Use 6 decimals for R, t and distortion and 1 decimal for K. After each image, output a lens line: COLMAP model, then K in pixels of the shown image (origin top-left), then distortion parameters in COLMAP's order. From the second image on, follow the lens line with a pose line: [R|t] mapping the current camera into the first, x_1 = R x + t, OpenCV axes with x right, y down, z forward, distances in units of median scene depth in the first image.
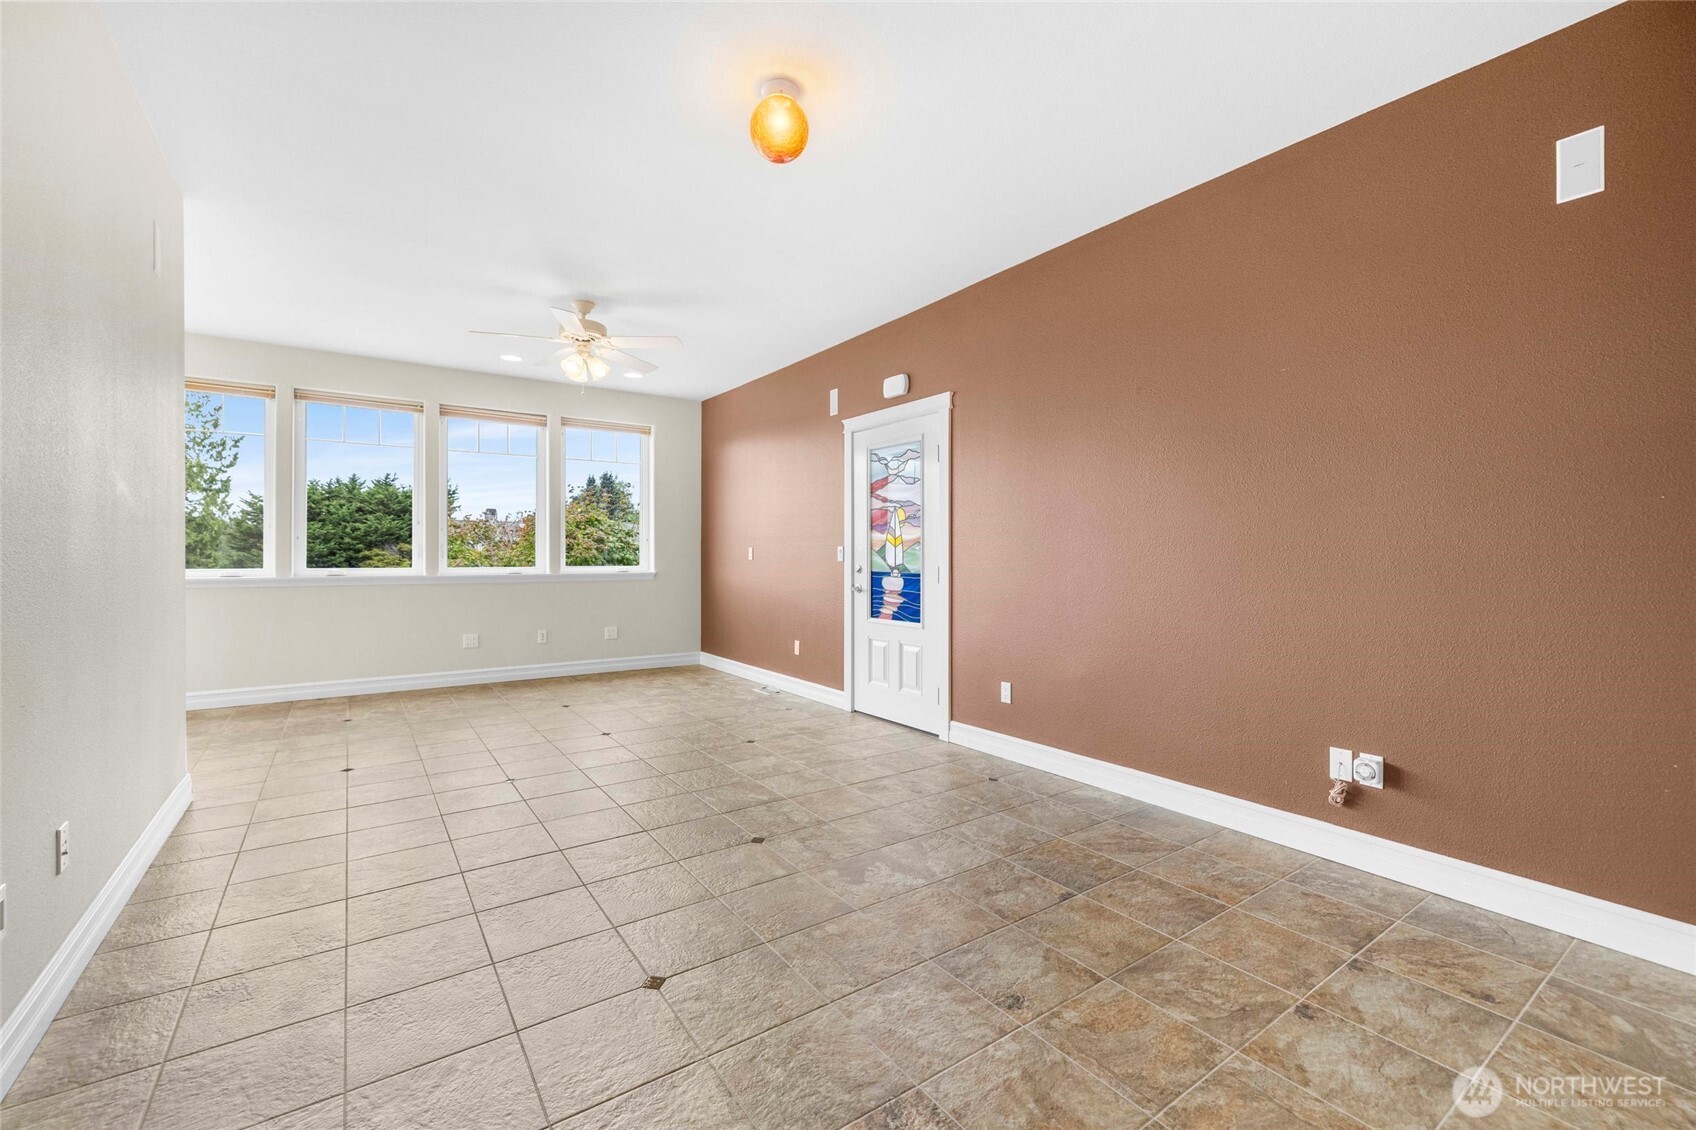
lens RADIAL K [[711.6, 0, 832.3], [0, 711.6, 556.0], [0, 0, 1]] dist [-0.000074, 0.000242]
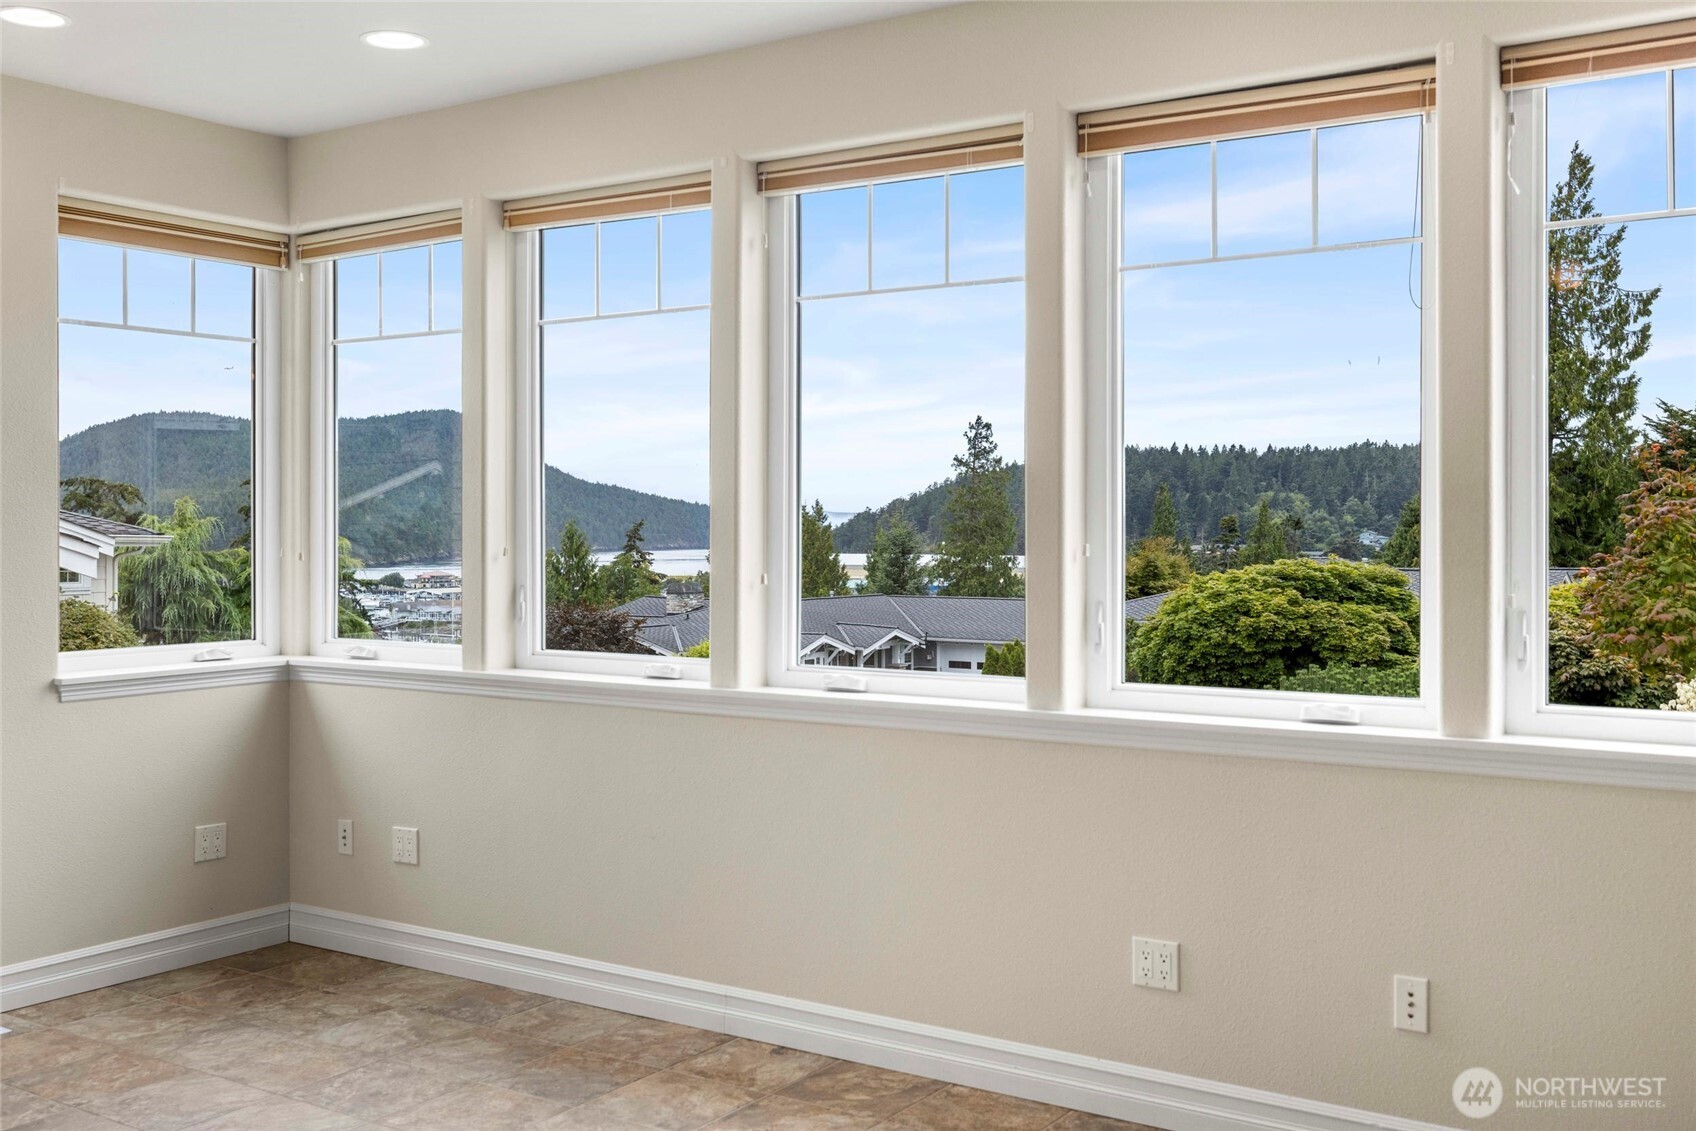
lens RADIAL K [[1646.4, 0, 840.1], [0, 1646.4, 550.2], [0, 0, 1]] dist [0.008627, 0.000000]
pose [[0.368851, 0.010637, -0.929428, 0.027756], [-0.000098, 0.999935, 0.011405, -0.039602], [0.929489, -0.004116, 0.368828, 0.570875]]
